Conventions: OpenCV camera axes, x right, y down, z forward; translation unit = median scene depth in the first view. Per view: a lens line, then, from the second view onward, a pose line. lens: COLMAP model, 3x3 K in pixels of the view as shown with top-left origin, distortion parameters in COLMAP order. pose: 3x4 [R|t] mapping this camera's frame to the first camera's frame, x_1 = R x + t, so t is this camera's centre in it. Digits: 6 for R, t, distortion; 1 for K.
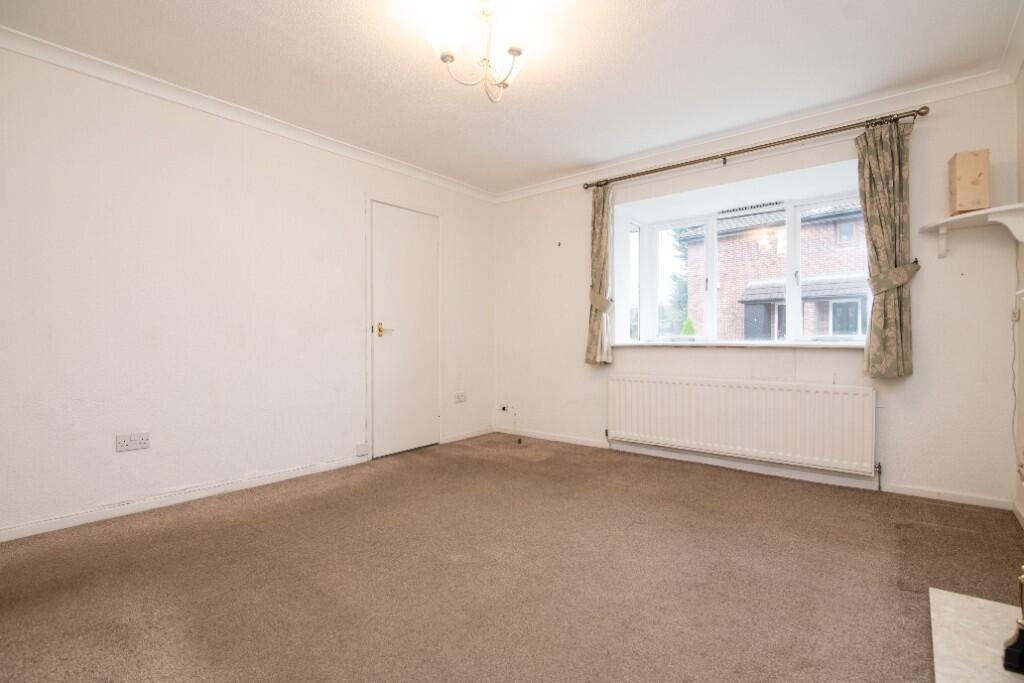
lens RADIAL K [[492.8, 0, 512.0], [0, 492.8, 341.5], [0, 0, 1]] dist [-0.001792, -0.000435]
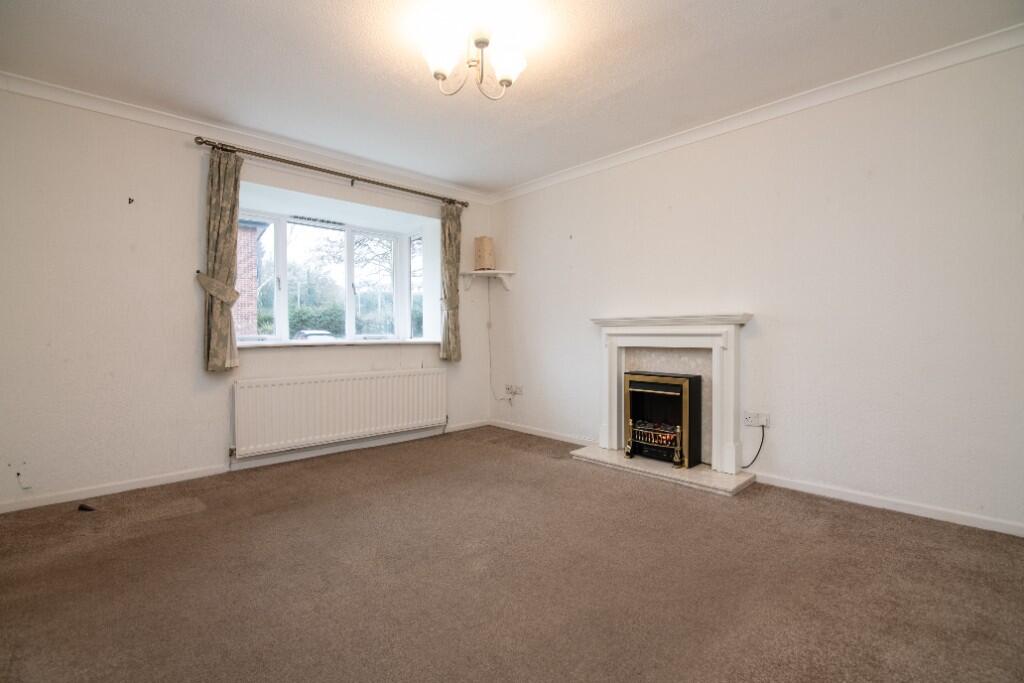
lens RADIAL K [[478.0, 0, 512.0], [0, 478.0, 341.5], [0, 0, 1]] dist [-0.003408, -0.000620]
pose [[0.116197, -0.012321, 0.993150, -0.644640], [0.012815, 0.999858, 0.010905, -0.004343], [-0.993144, 0.011460, 0.116338, 0.518016]]
